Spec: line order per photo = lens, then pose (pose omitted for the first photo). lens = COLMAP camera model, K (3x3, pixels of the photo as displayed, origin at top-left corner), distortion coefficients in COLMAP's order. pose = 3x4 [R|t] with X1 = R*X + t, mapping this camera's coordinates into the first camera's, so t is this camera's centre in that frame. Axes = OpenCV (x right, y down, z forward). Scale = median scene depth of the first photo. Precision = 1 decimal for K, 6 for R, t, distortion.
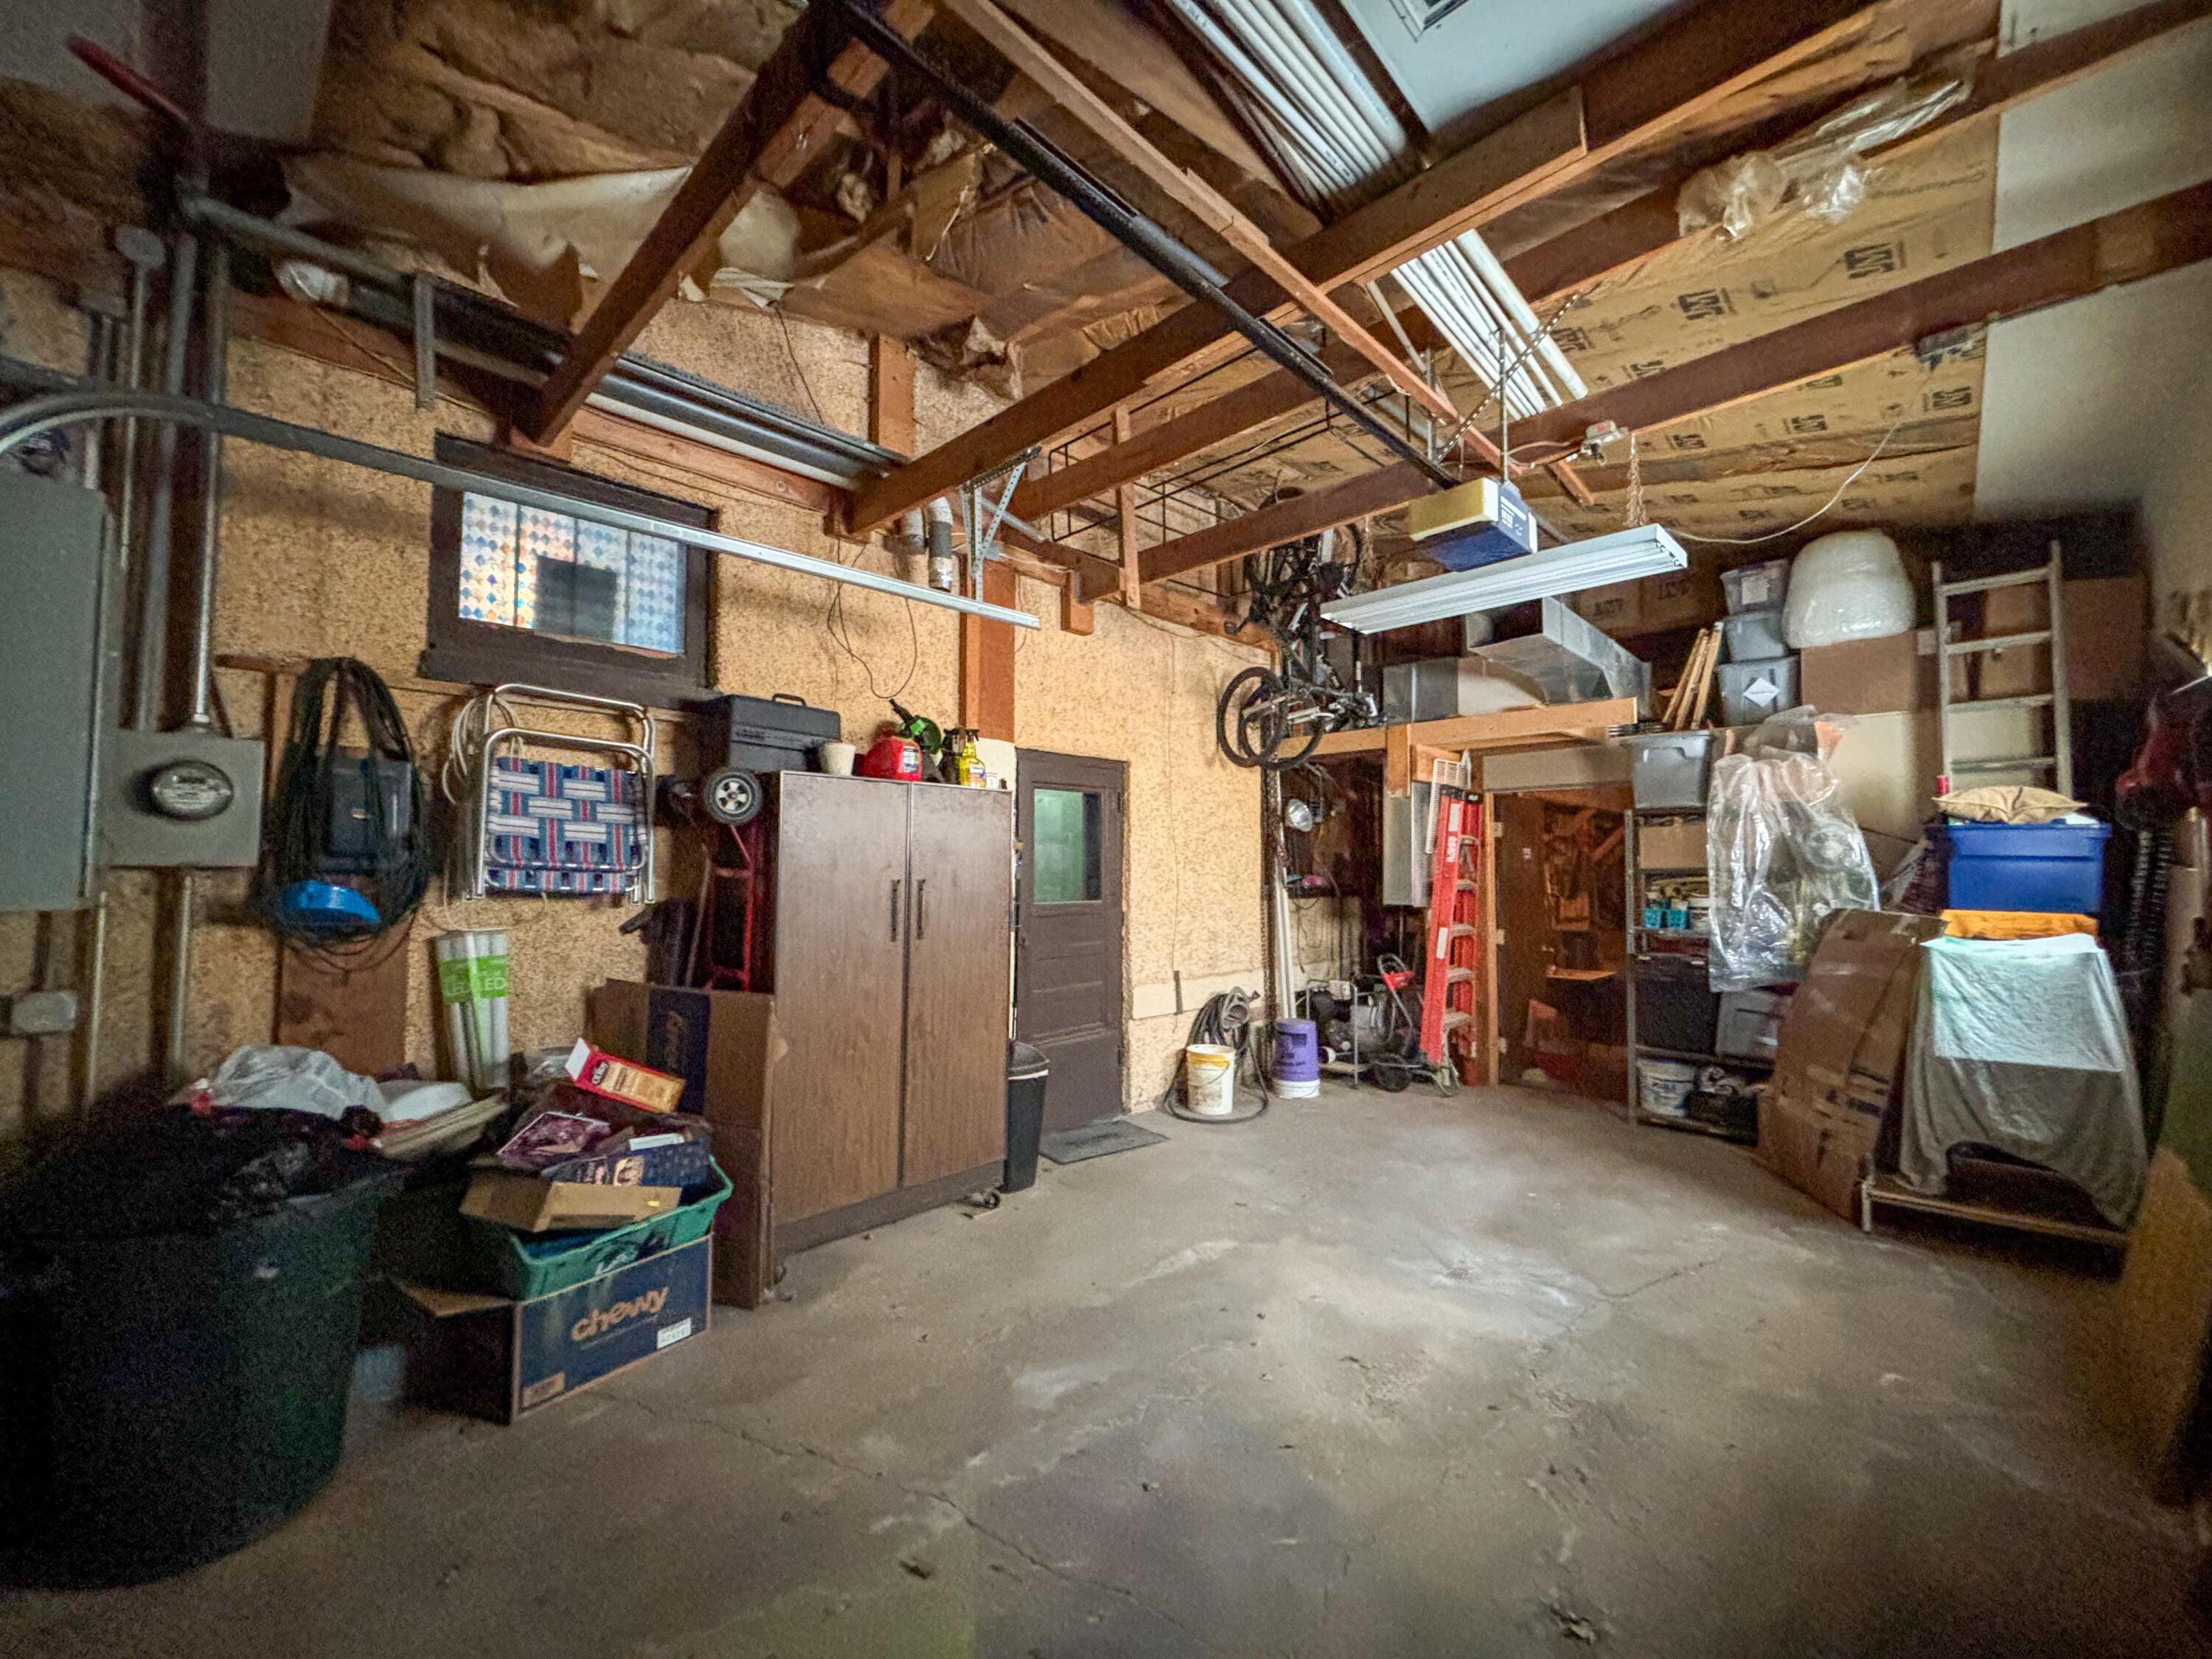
lens RADIAL K [[886.8, 0, 1106.0], [0, 886.8, 829.5], [0, 0, 1]] dist [0.048676, 0.000148]
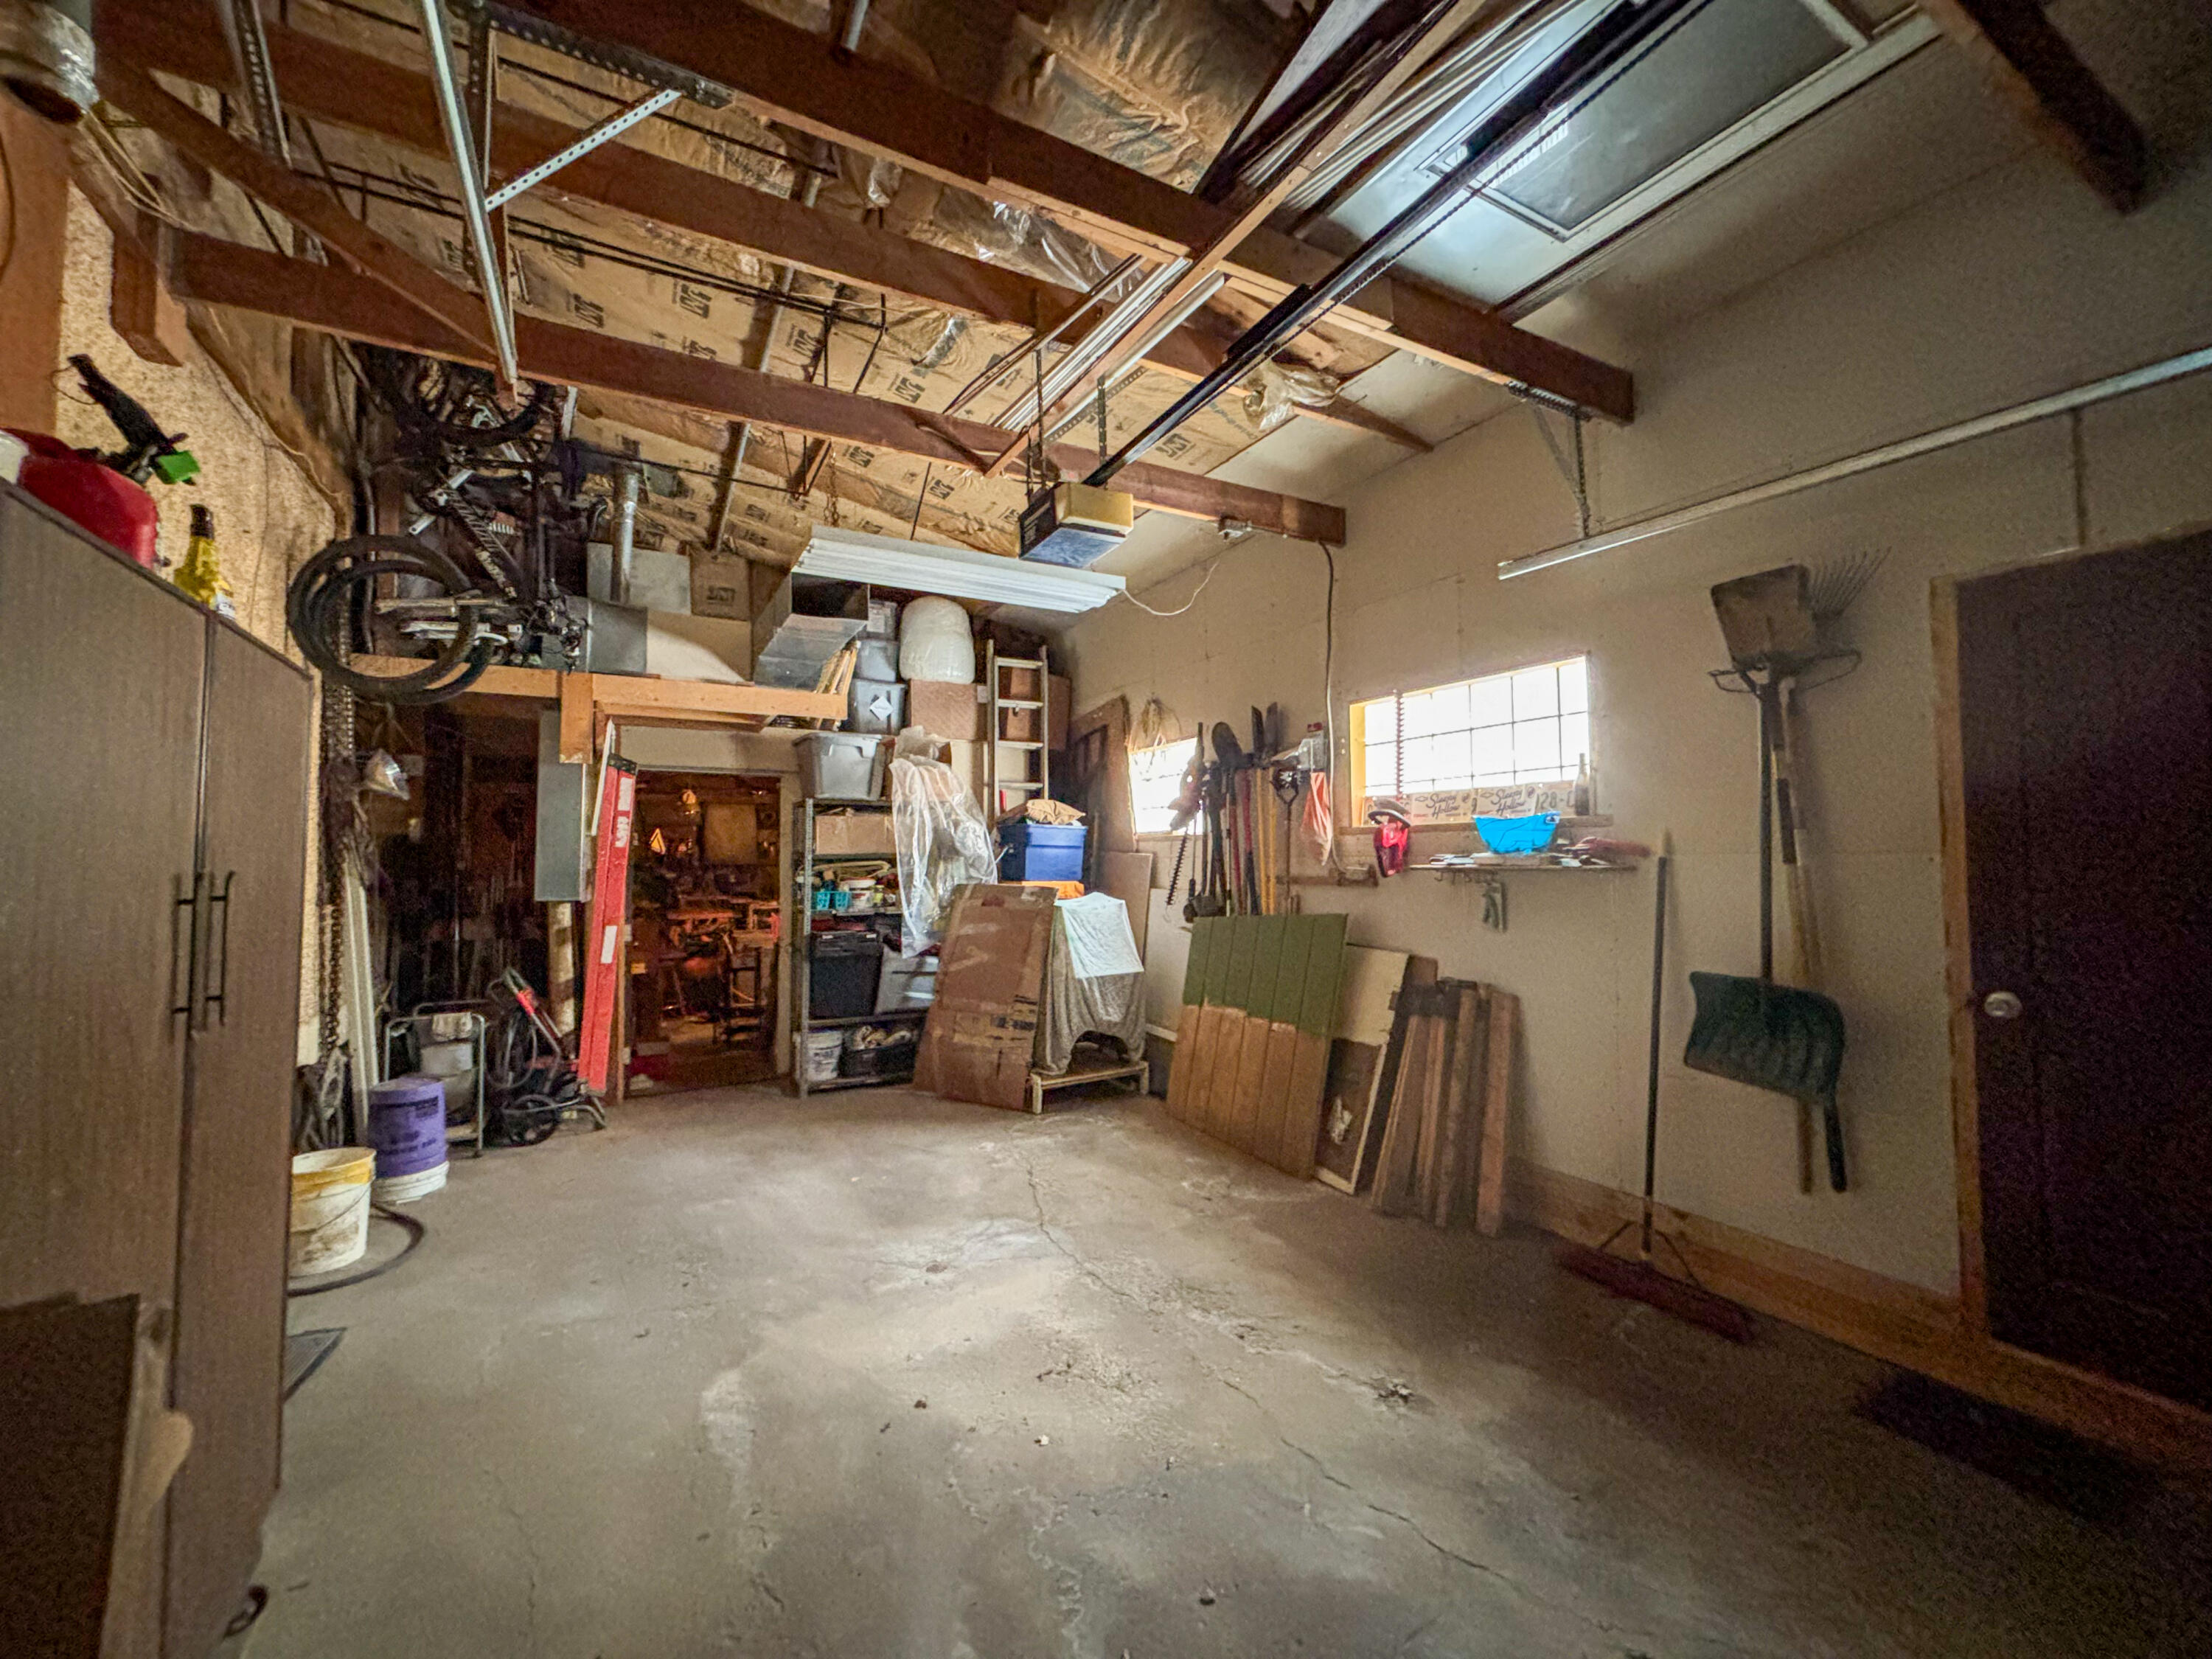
lens RADIAL K [[901.4, 0, 1100.5], [0, 901.4, 822.2], [0, 0, 1]] dist [0.010791, 0.000434]
pose [[0.319328, 0.039138, 0.946836, -0.377881], [-0.038183, 0.998867, -0.028411, 0.027276], [-0.946875, -0.027081, 0.320461, 0.410632]]
